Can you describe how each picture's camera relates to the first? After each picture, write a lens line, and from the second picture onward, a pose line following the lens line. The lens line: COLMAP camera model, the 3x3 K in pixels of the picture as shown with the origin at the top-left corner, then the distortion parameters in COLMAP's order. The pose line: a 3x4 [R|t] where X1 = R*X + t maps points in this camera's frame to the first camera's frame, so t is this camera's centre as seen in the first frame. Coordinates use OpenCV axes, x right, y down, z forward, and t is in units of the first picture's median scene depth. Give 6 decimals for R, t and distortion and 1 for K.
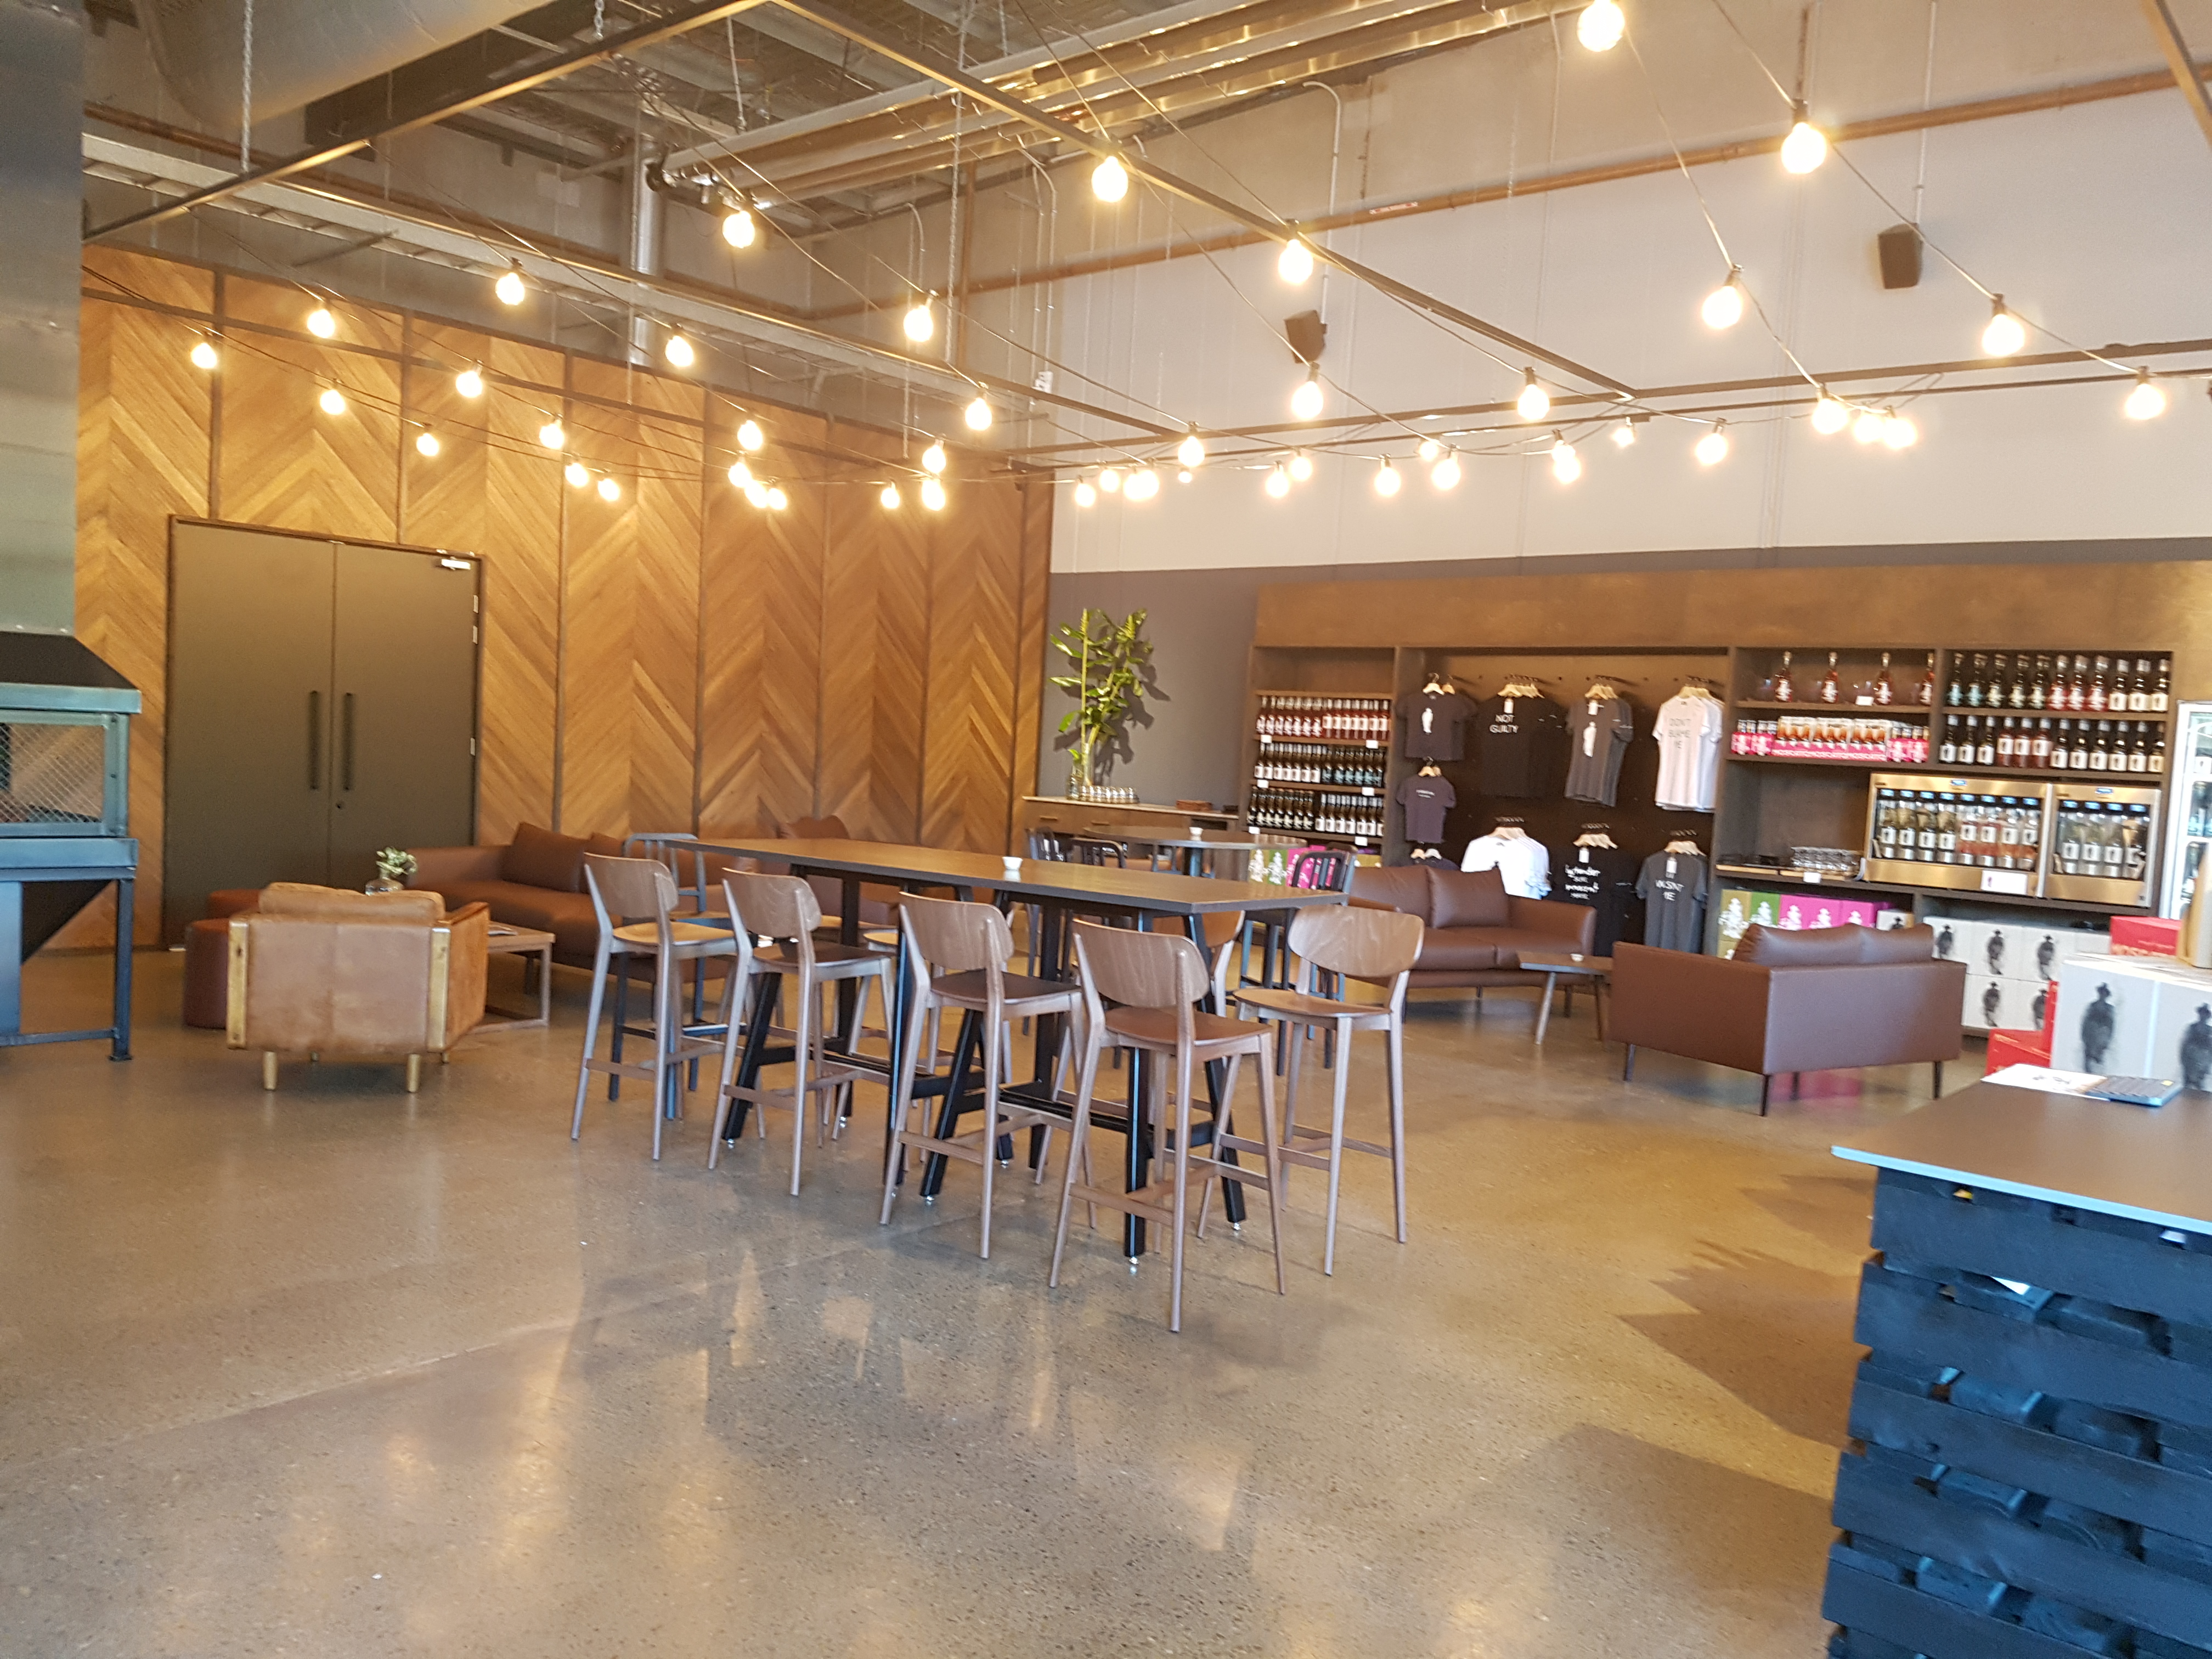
lens RADIAL K [[1702.4, 0, 1096.9], [0, 1702.4, 862.4], [0, 0, 1]] dist [0.201785, -0.375579]
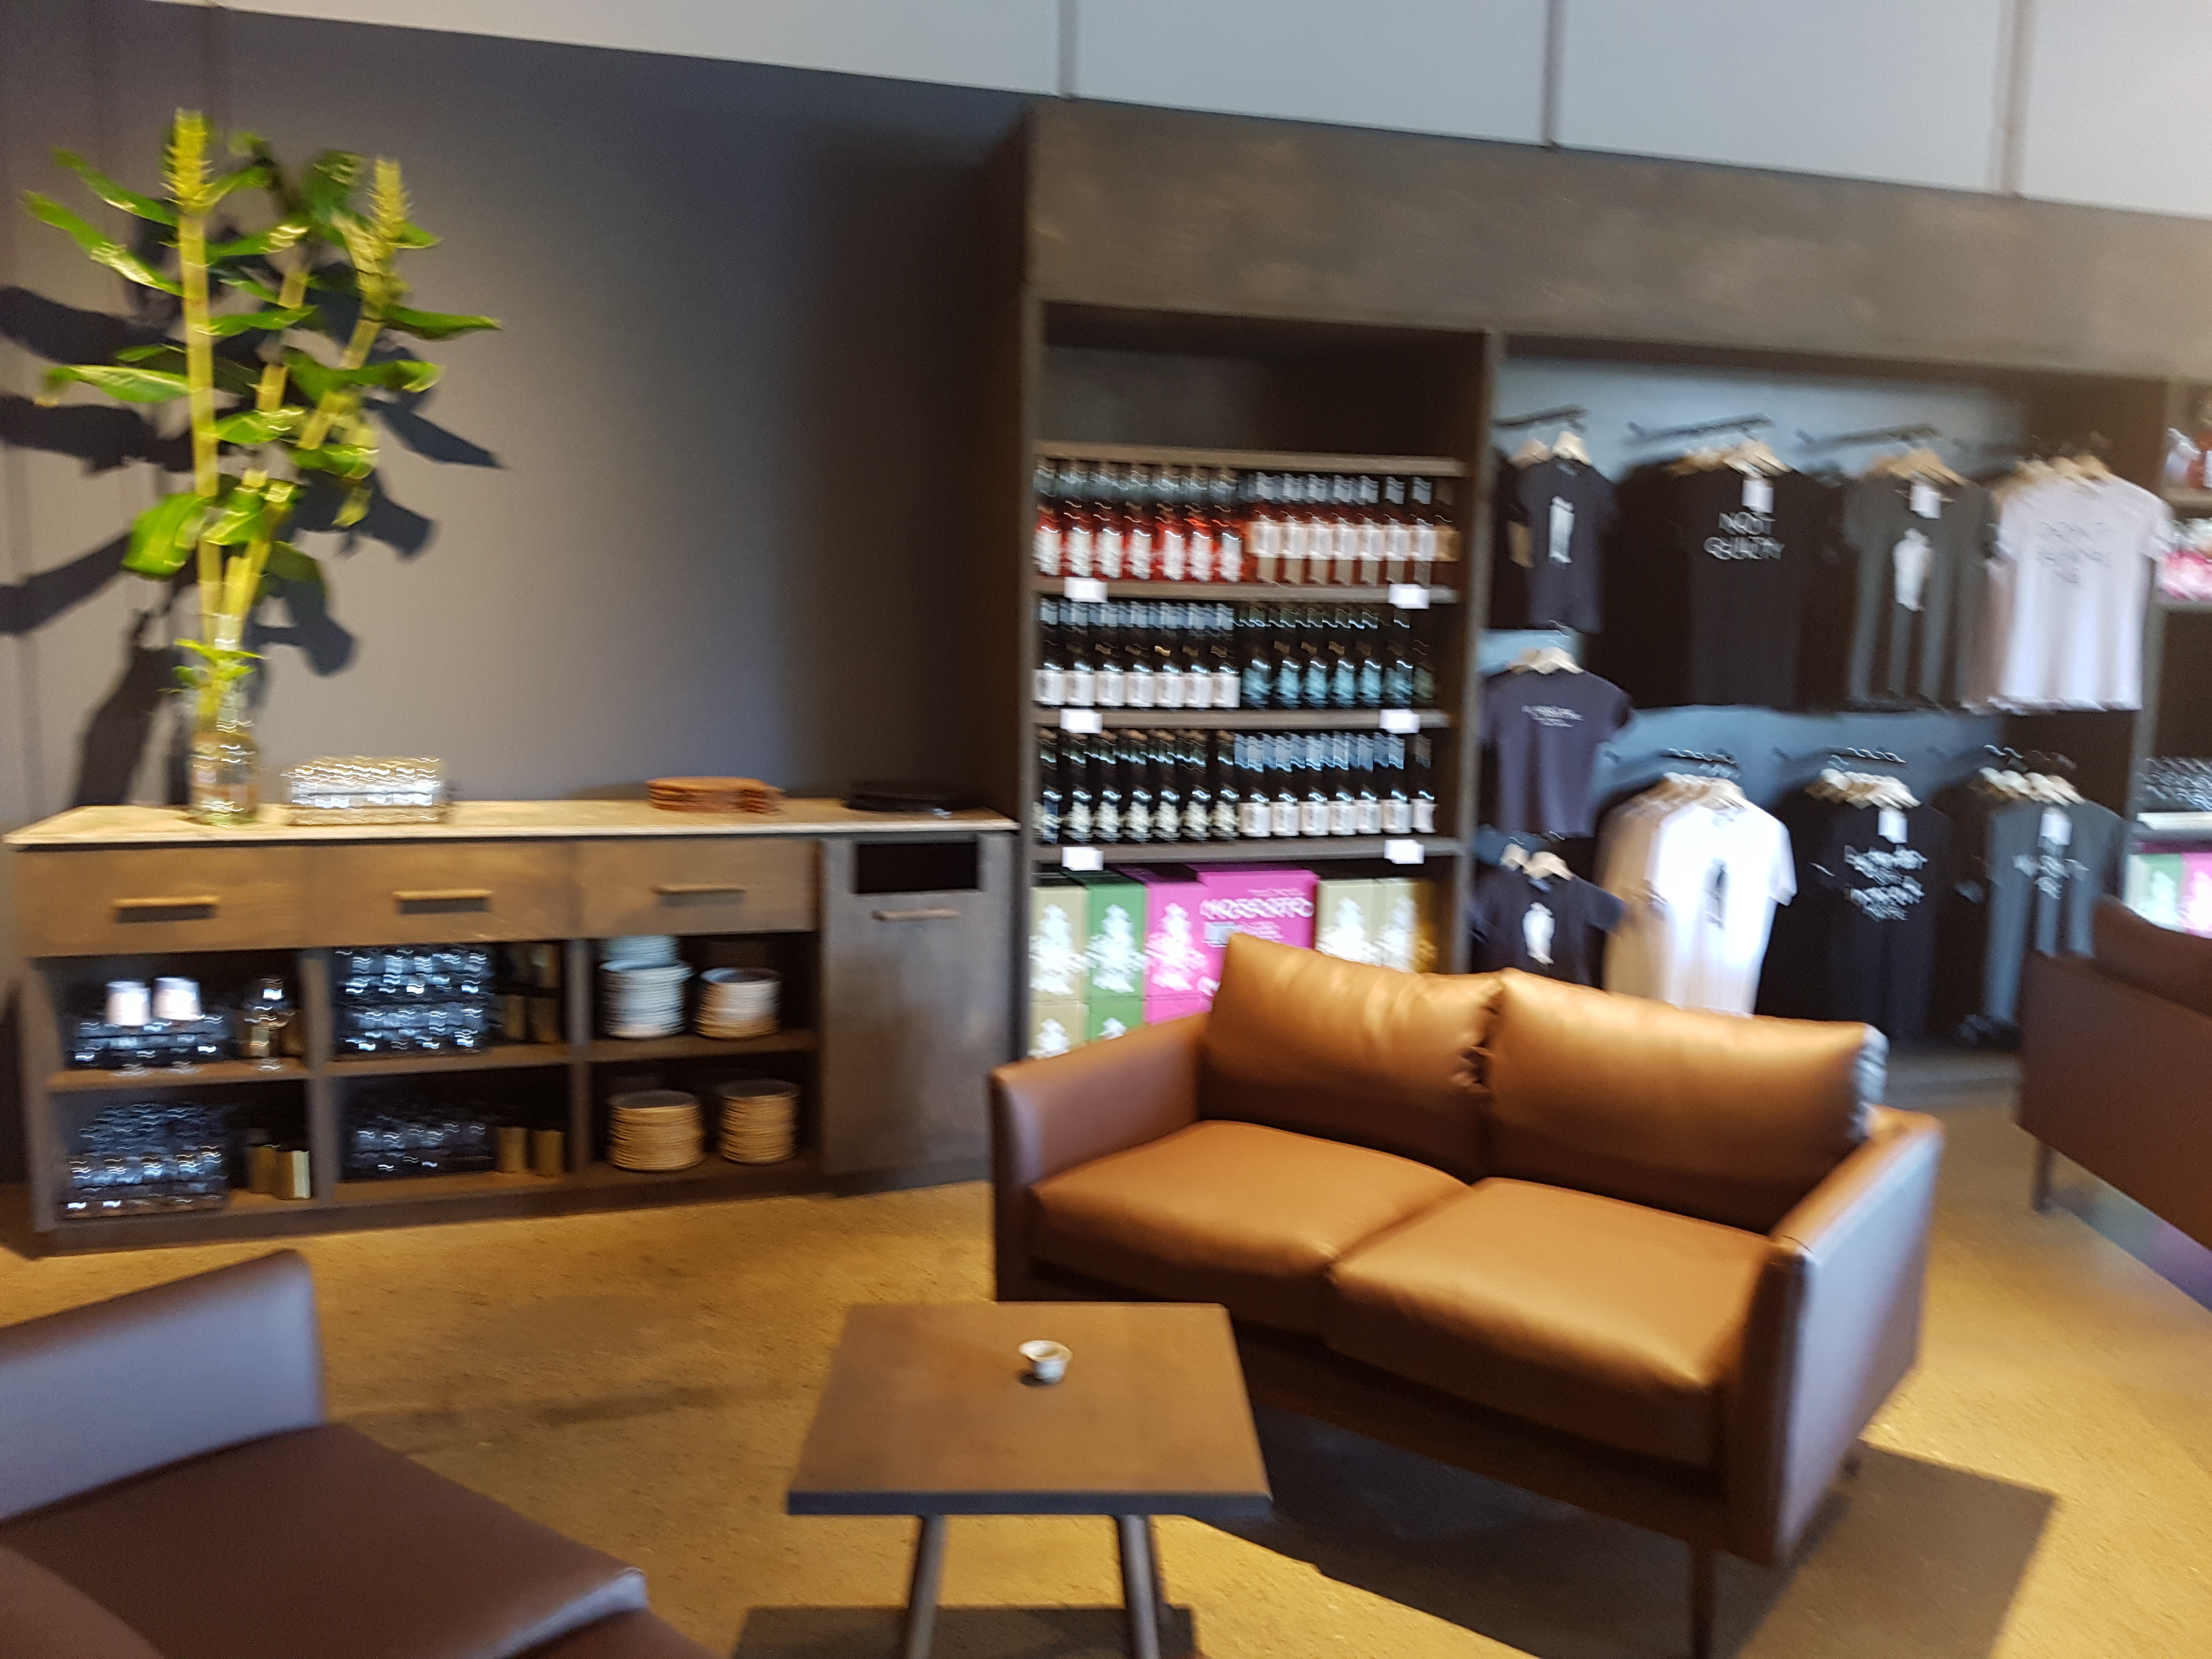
lens RADIAL K [[1702.4, 0, 1096.9], [0, 1702.4, 862.4], [0, 0, 1]] dist [0.201785, -0.375579]
pose [[0.563894, -0.164393, 0.809319, -0.230543], [0.072427, 0.986056, 0.149829, -0.085275], [-0.822665, -0.025871, 0.567938, 0.977129]]
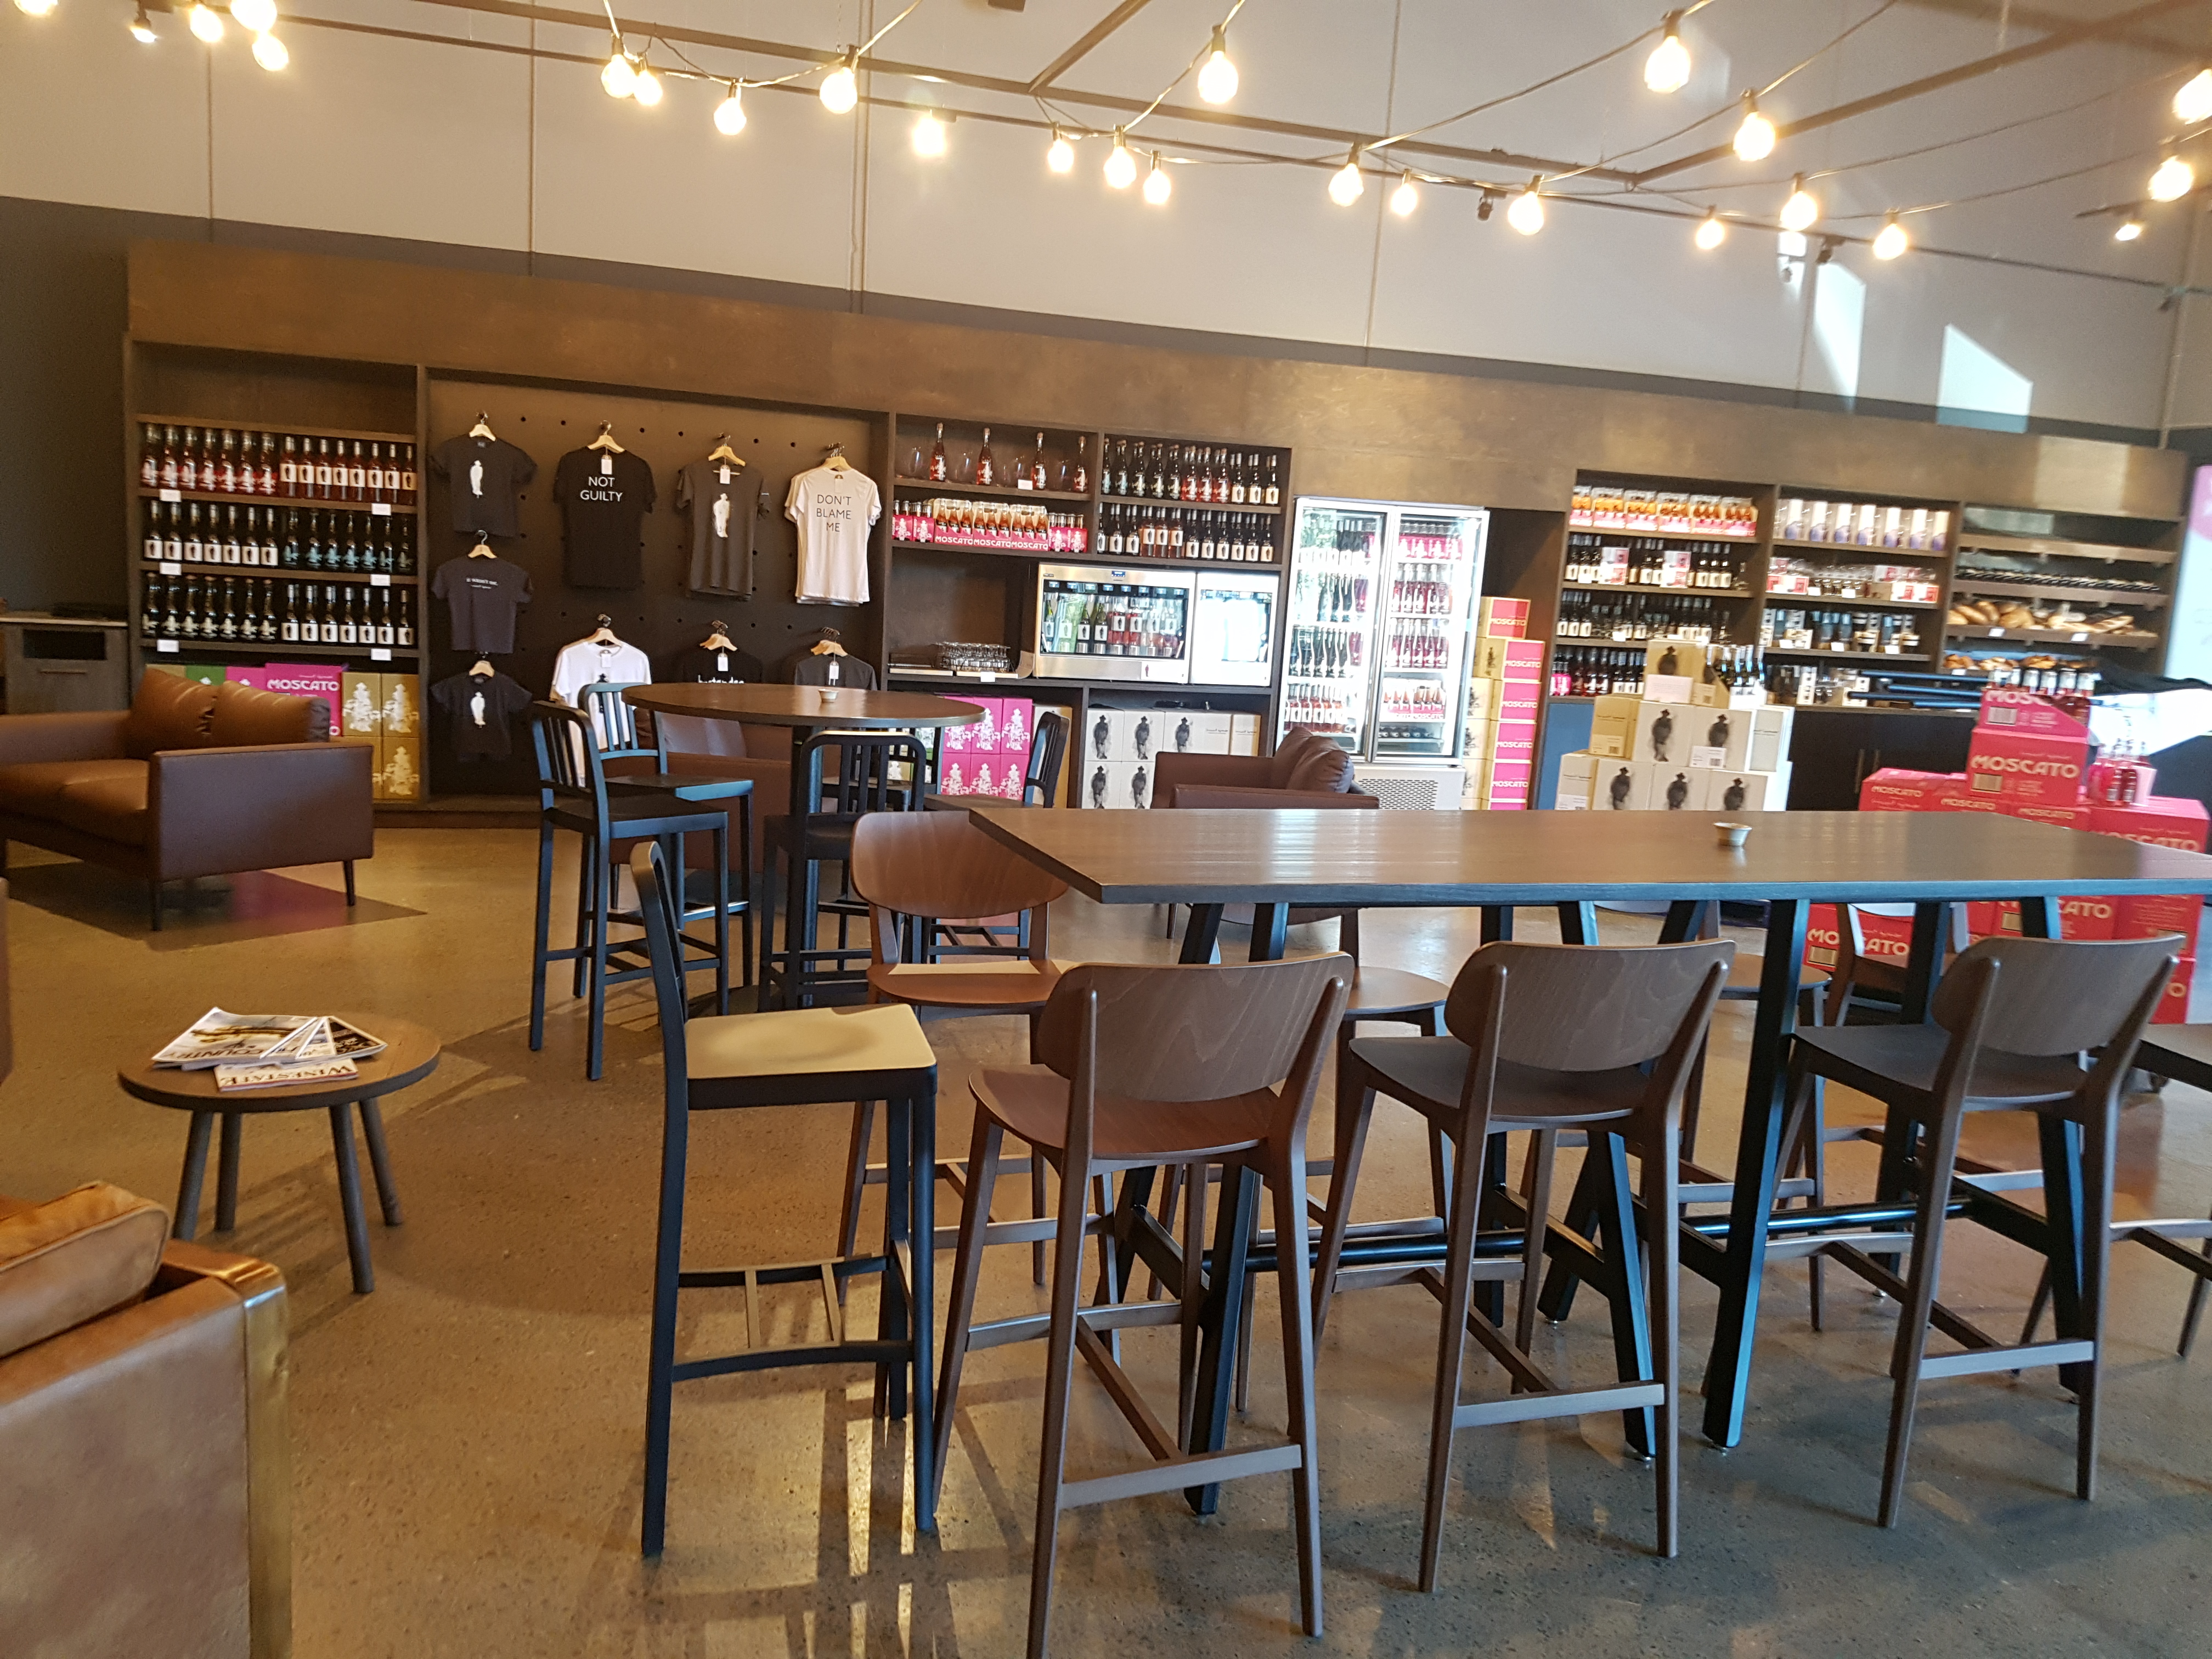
lens RADIAL K [[1702.4, 0, 1096.9], [0, 1702.4, 862.4], [0, 0, 1]] dist [0.201785, -0.375579]
pose [[0.523383, -0.162796, 0.836401, -0.338493], [0.031690, 0.984619, 0.171815, -0.048214], [-0.851508, -0.063419, 0.520492, 0.457206]]
